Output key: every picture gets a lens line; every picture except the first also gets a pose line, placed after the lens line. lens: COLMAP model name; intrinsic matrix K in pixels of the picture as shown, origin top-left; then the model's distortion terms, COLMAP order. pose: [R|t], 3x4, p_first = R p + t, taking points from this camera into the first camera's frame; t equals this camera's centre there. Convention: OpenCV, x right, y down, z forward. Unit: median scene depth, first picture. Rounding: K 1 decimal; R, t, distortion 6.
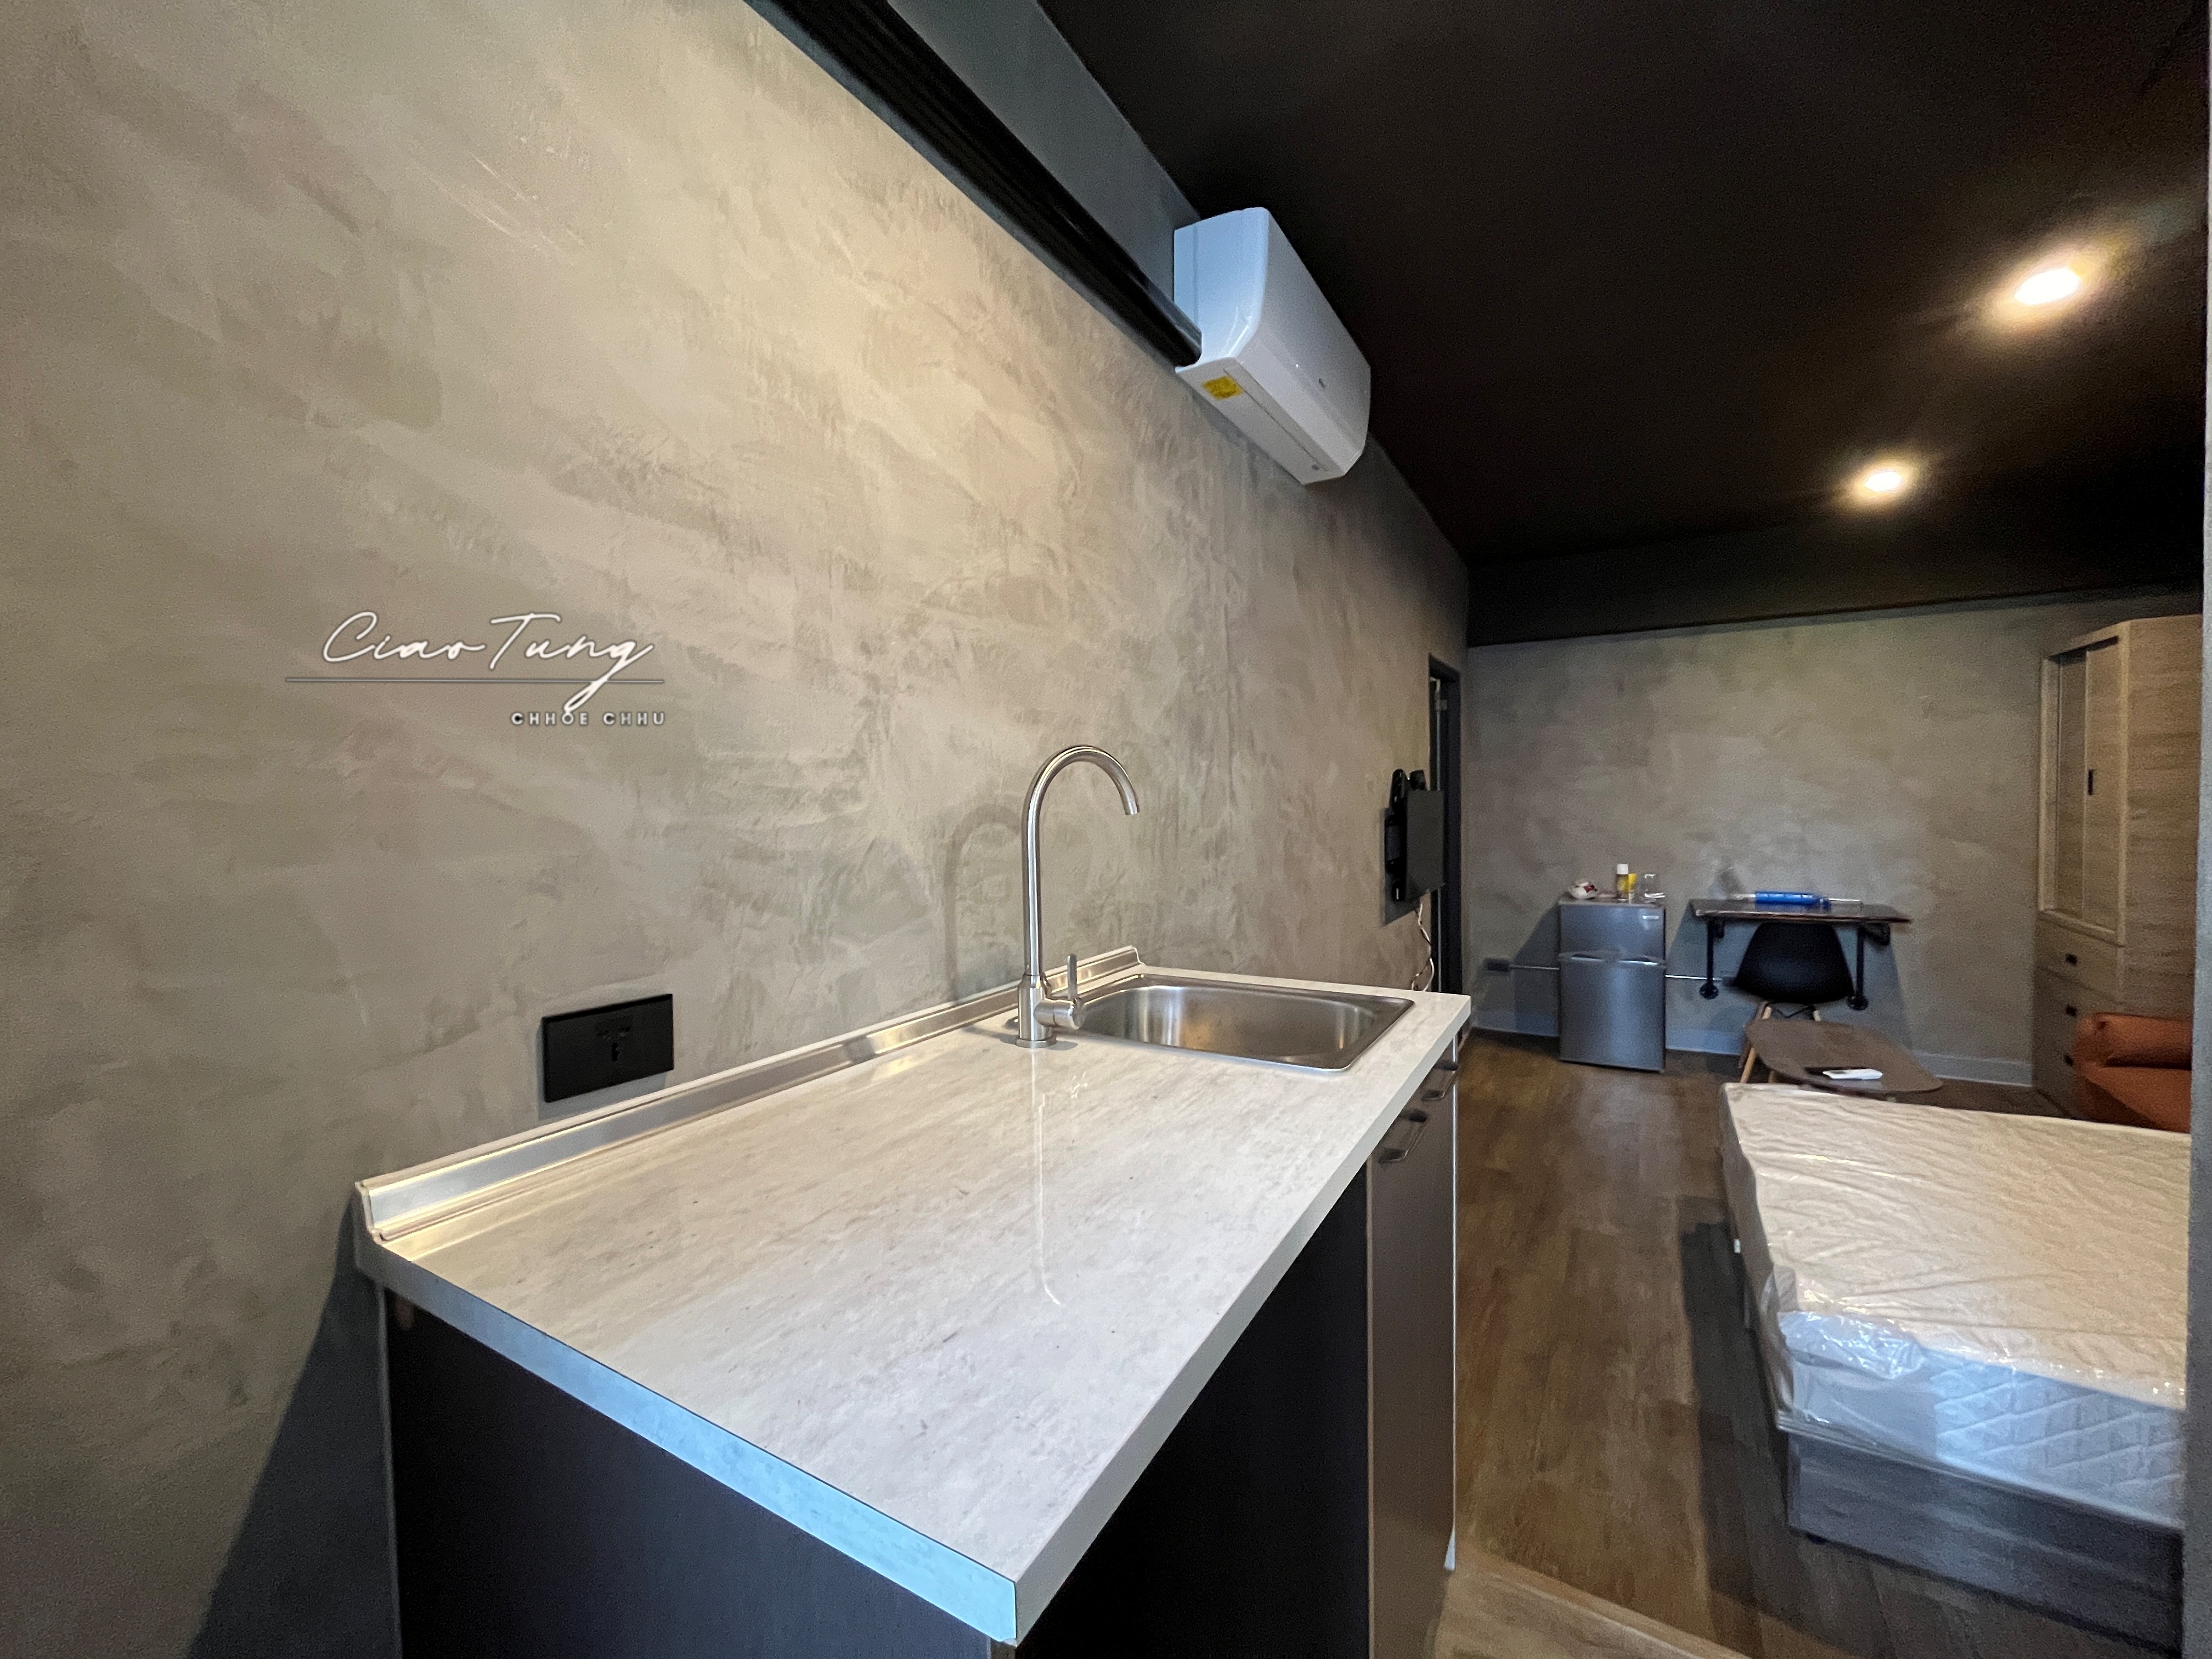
lens RADIAL K [[899.0, 0, 1098.5], [0, 899.0, 830.9], [0, 0, 1]] dist [0.000849, -0.001055]
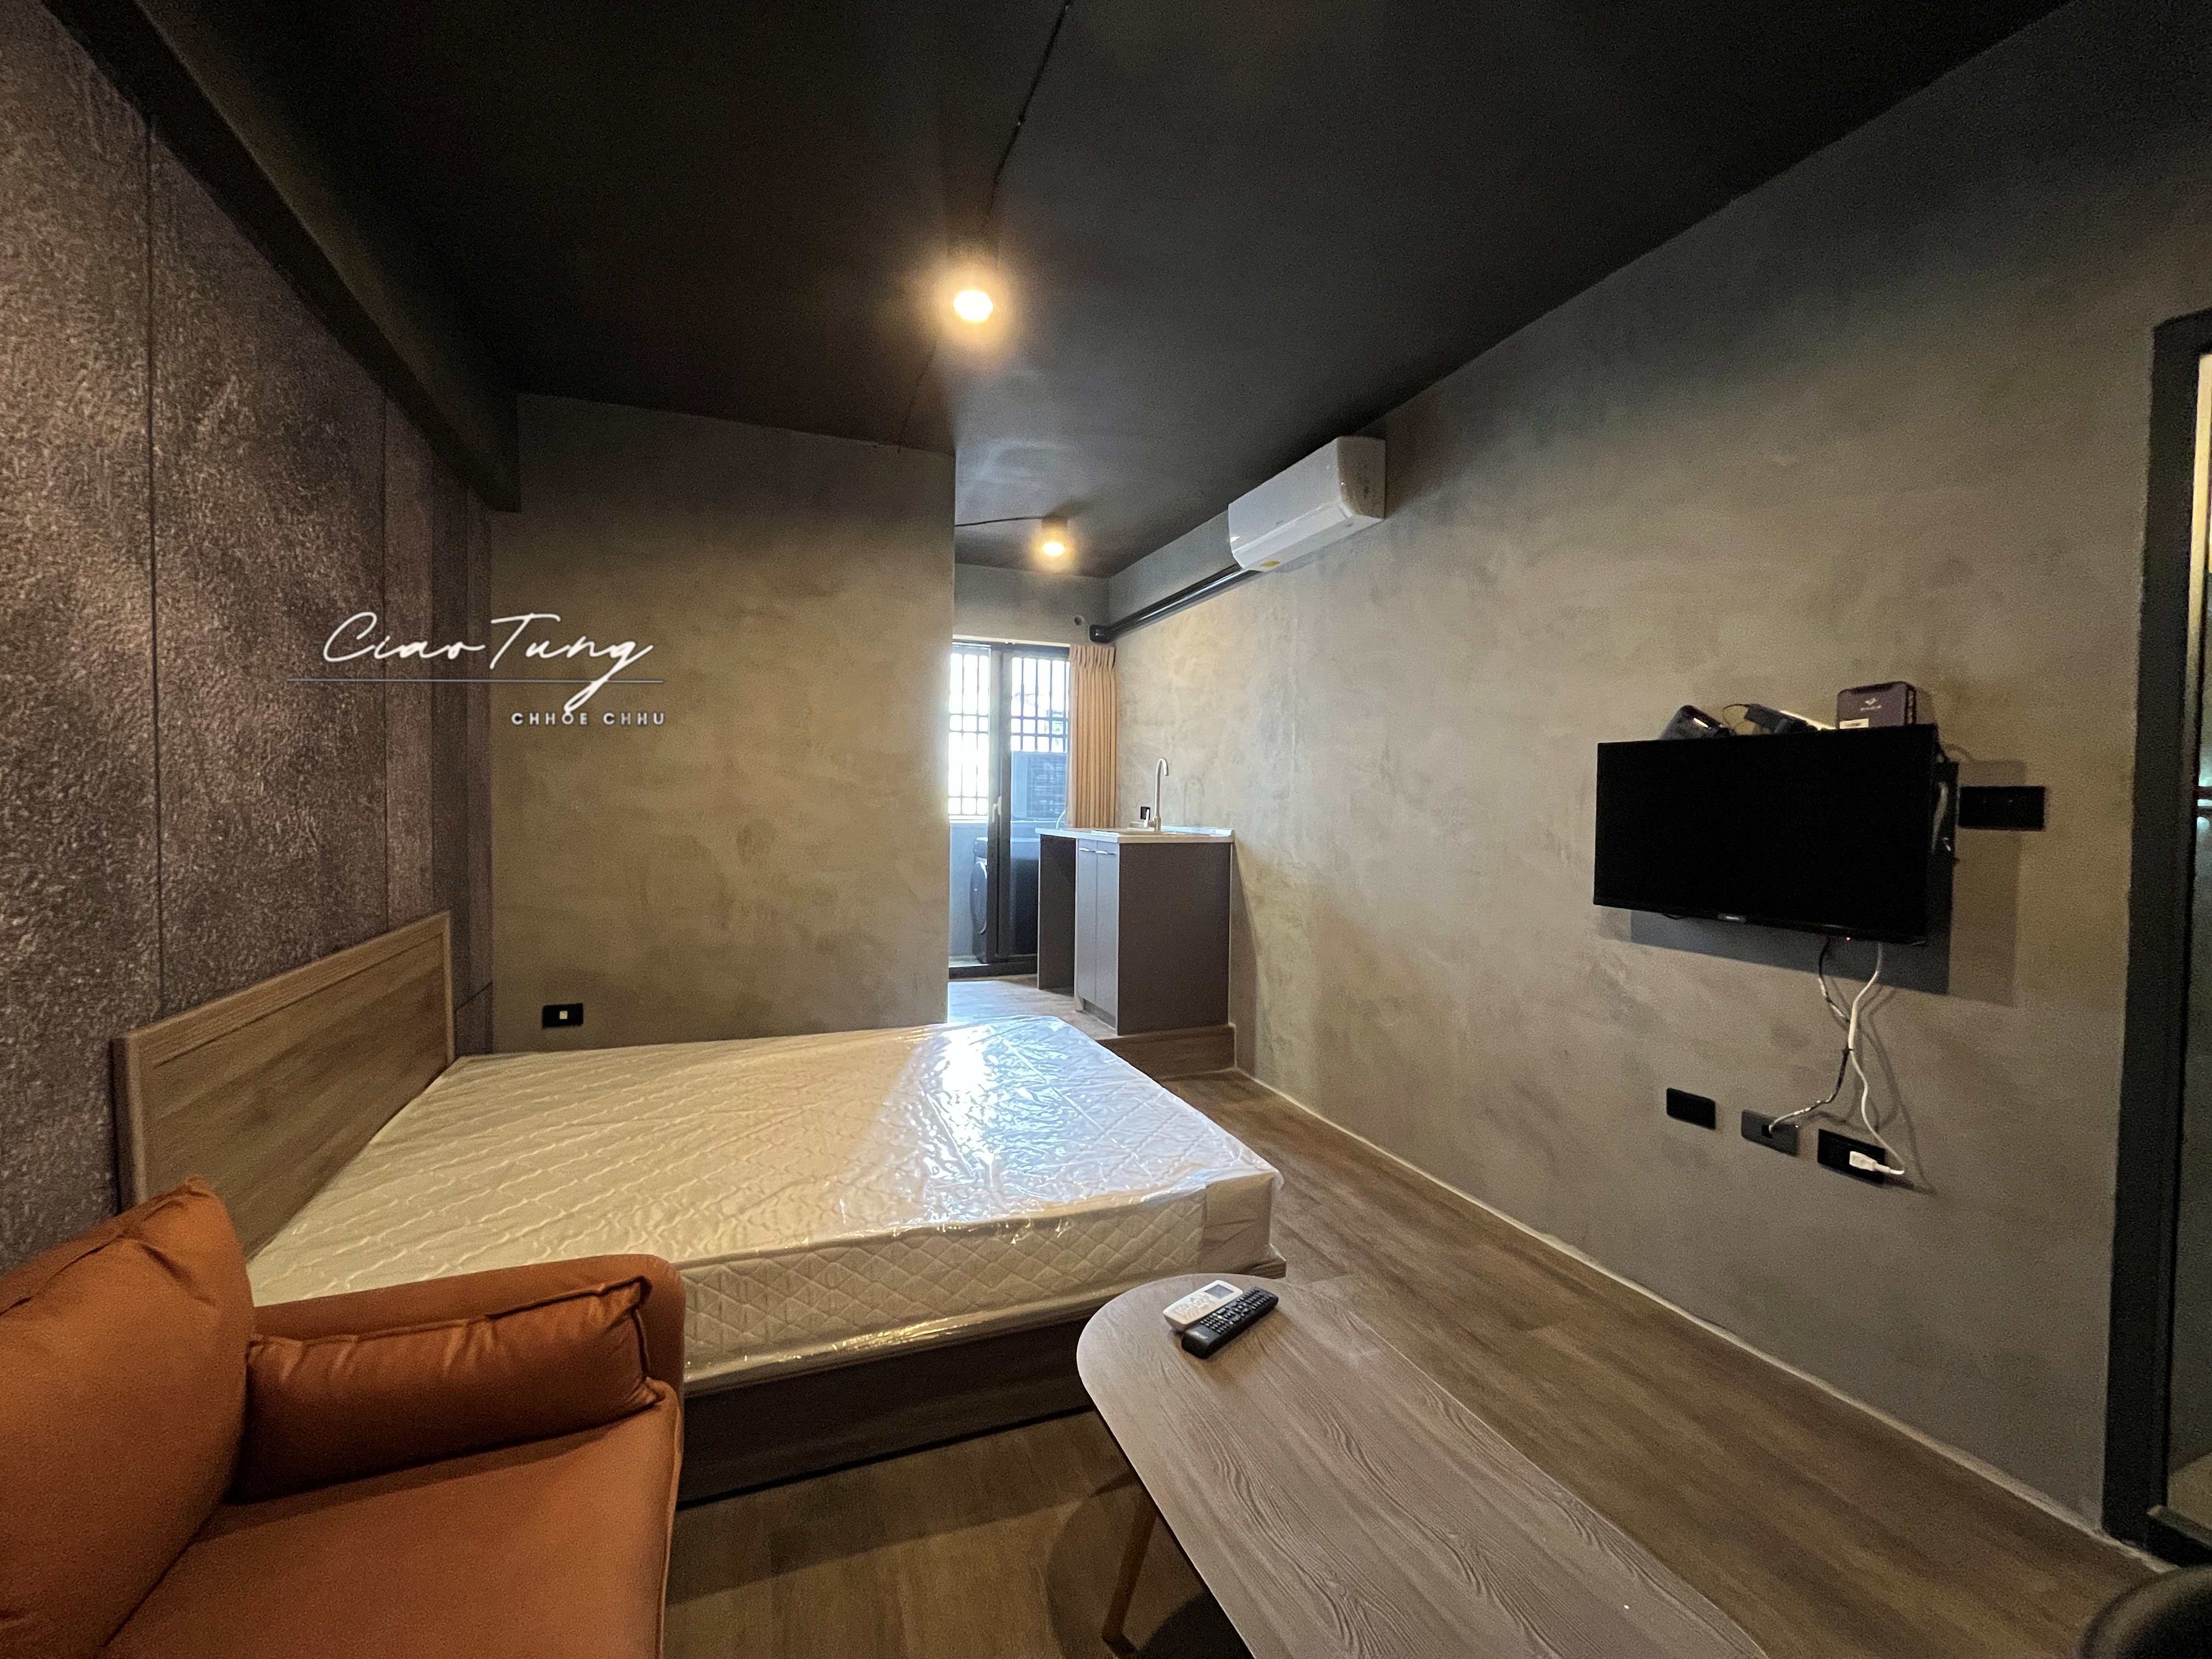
lens RADIAL K [[899.0, 0, 1098.3], [0, 899.0, 825.9], [0, 0, 1]] dist [0.000849, -0.001055]
pose [[-0.612021, 0.028933, -0.790312, 0.866562], [-0.032564, 0.997561, 0.061738, -0.008804], [0.790171, 0.063520, -0.609586, 0.857723]]
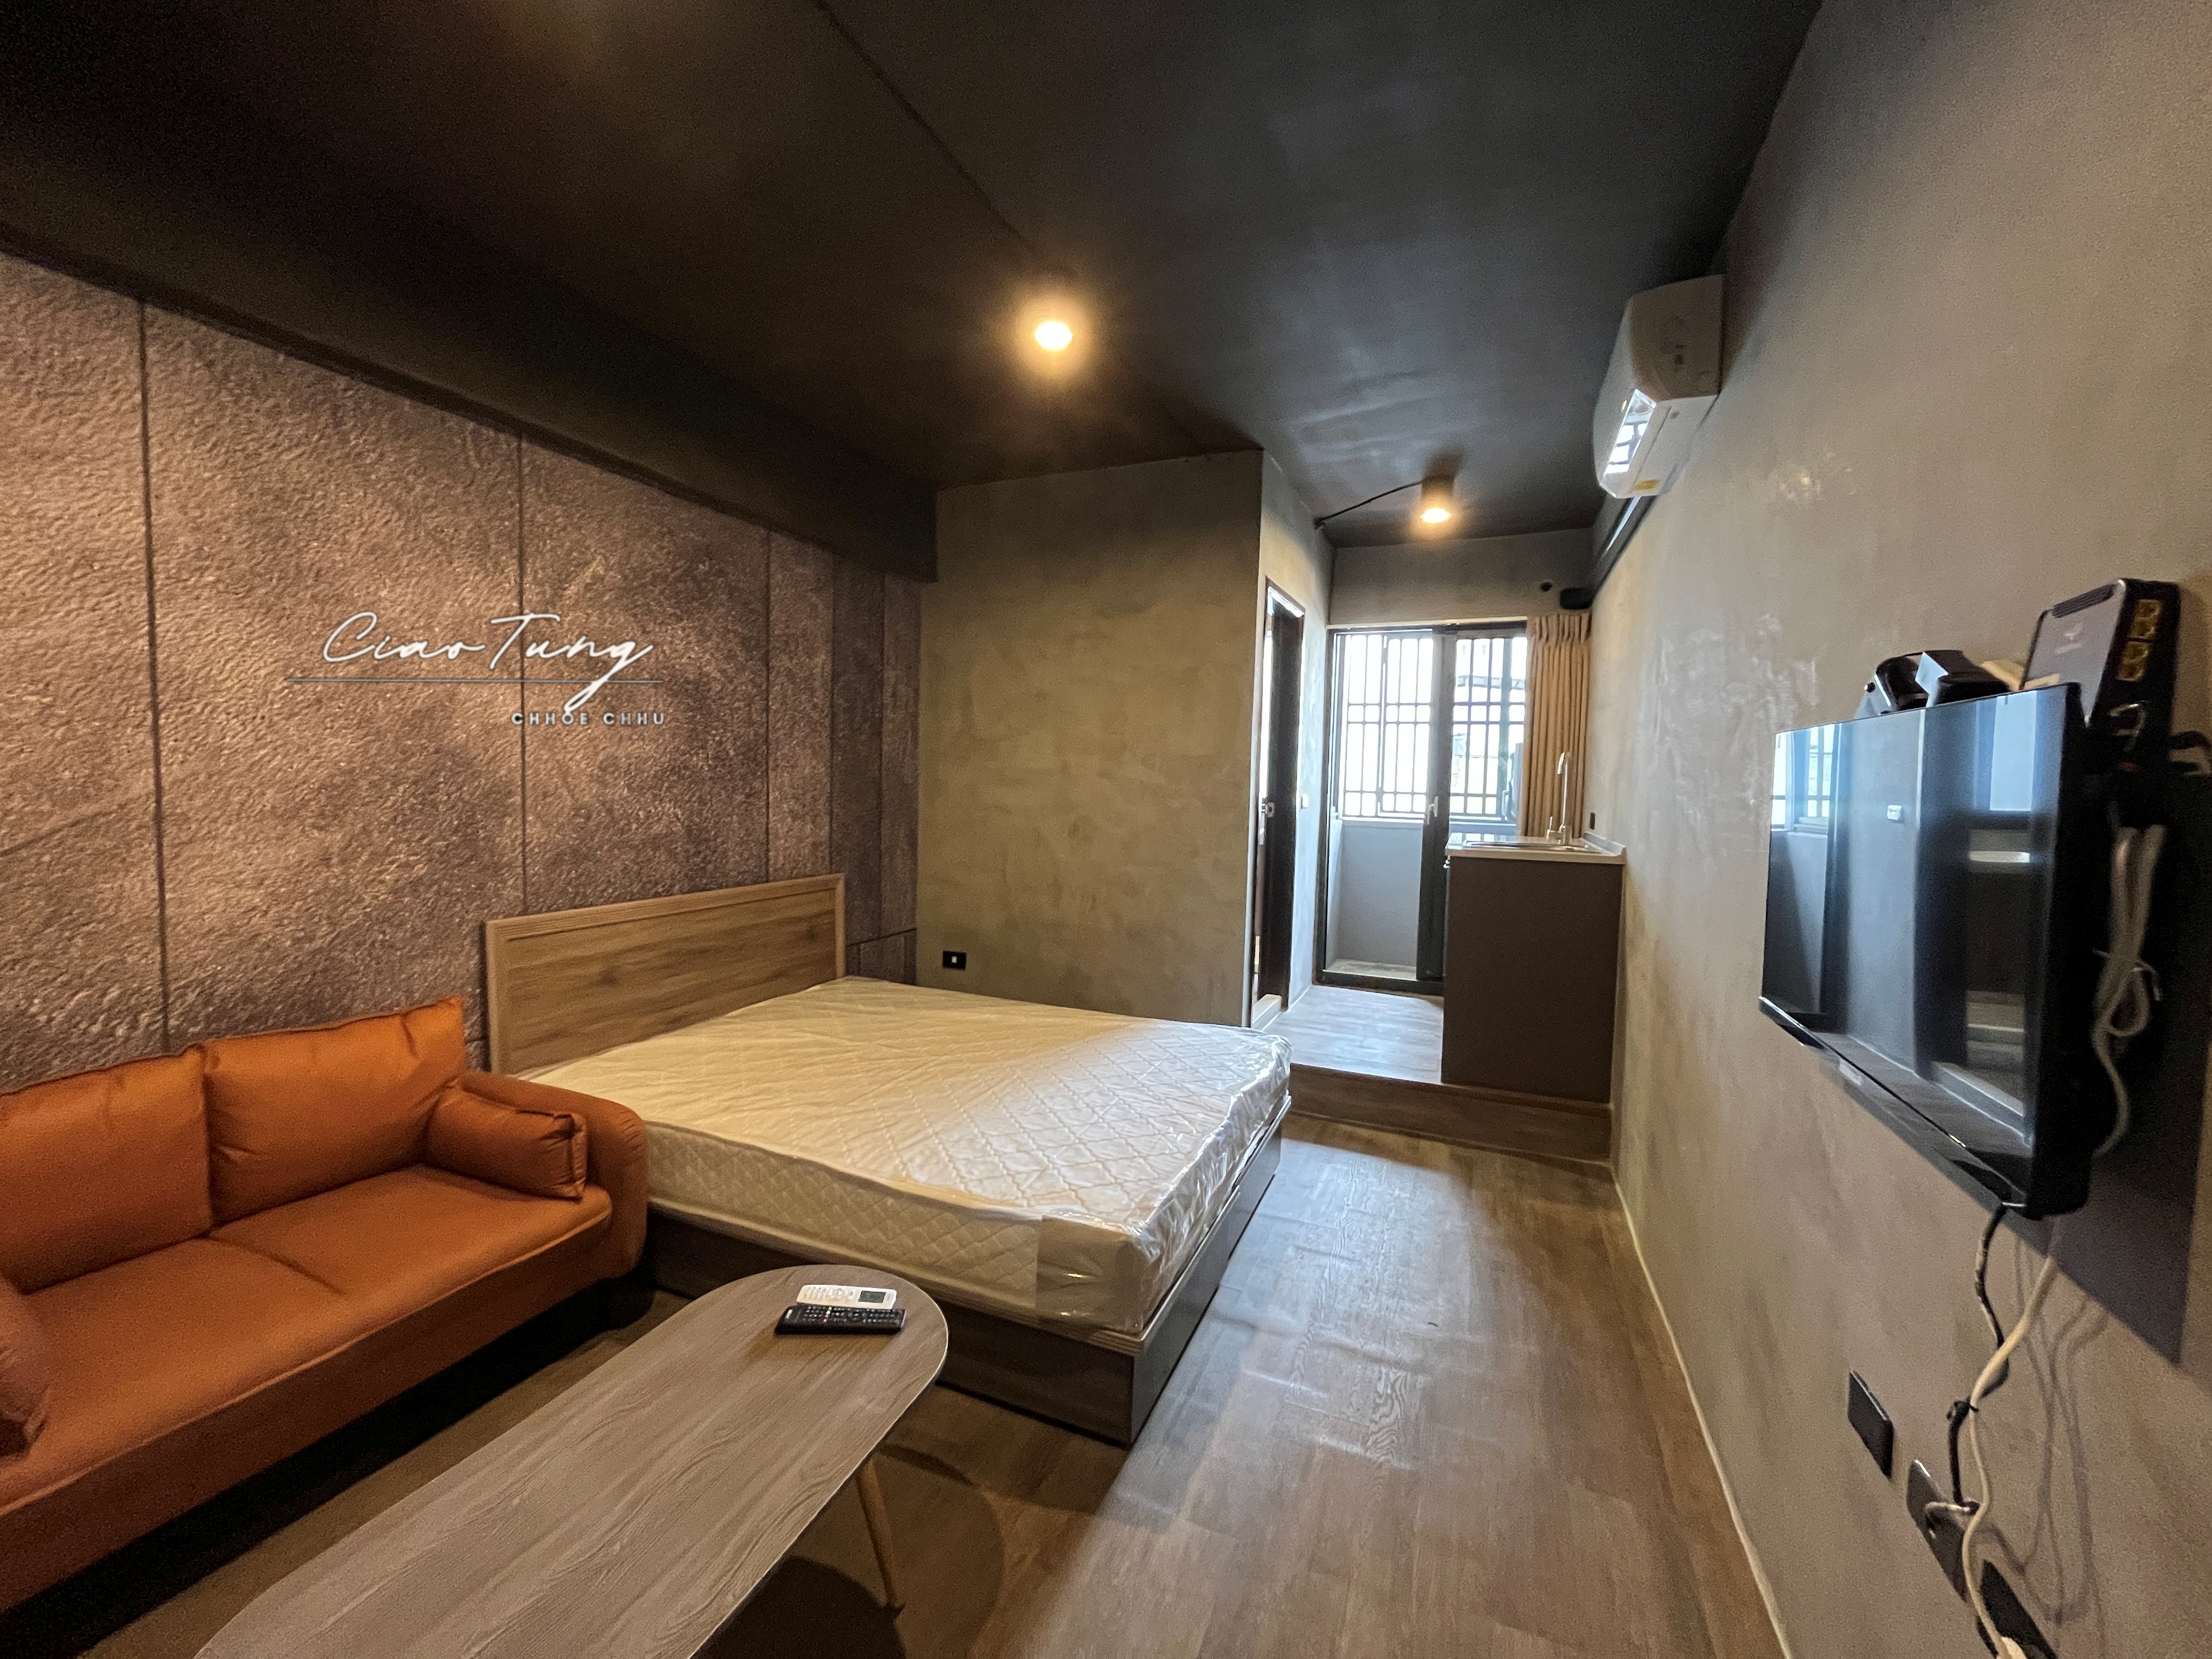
lens RADIAL K [[899.0, 0, 1098.7], [0, 899.0, 827.3], [0, 0, 1]] dist [0.000849, -0.001055]
pose [[-0.990520, 0.000924, -0.137368, 0.533694], [-0.011806, 0.995705, 0.091830, -0.027733], [0.136863, 0.092581, -0.986254, 1.037578]]
